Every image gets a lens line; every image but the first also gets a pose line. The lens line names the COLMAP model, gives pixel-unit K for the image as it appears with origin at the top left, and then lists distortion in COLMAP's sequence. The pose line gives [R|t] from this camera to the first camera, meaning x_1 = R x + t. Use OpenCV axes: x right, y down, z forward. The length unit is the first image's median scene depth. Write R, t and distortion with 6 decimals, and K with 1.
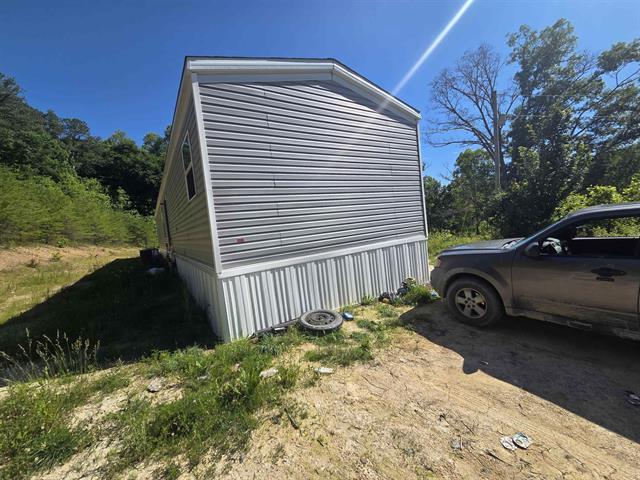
lens RADIAL K [[259.9, 0, 320.9], [0, 259.9, 240.3], [0, 0, 1]] dist [0.000573, 0.000034]
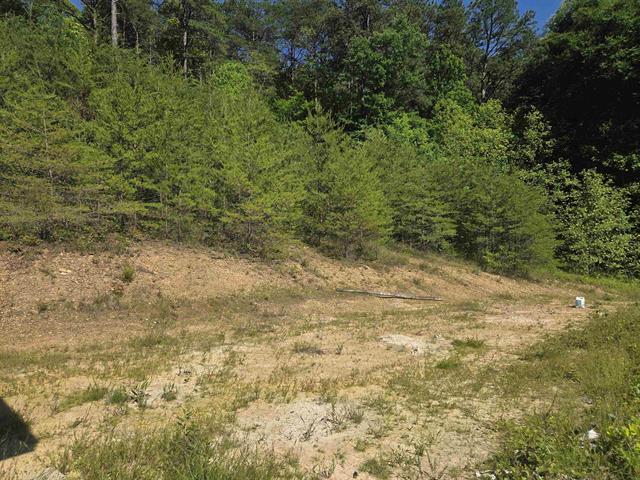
lens RADIAL K [[428.7, 0, 318.0], [0, 428.7, 242.0], [0, 0, 1]] dist [0.056437, -0.039272]
pose [[0.248854, 0.066043, -0.966287, -0.369954], [-0.063184, 0.996654, 0.051847, -0.021109], [0.966478, 0.048152, 0.252194, 0.972939]]
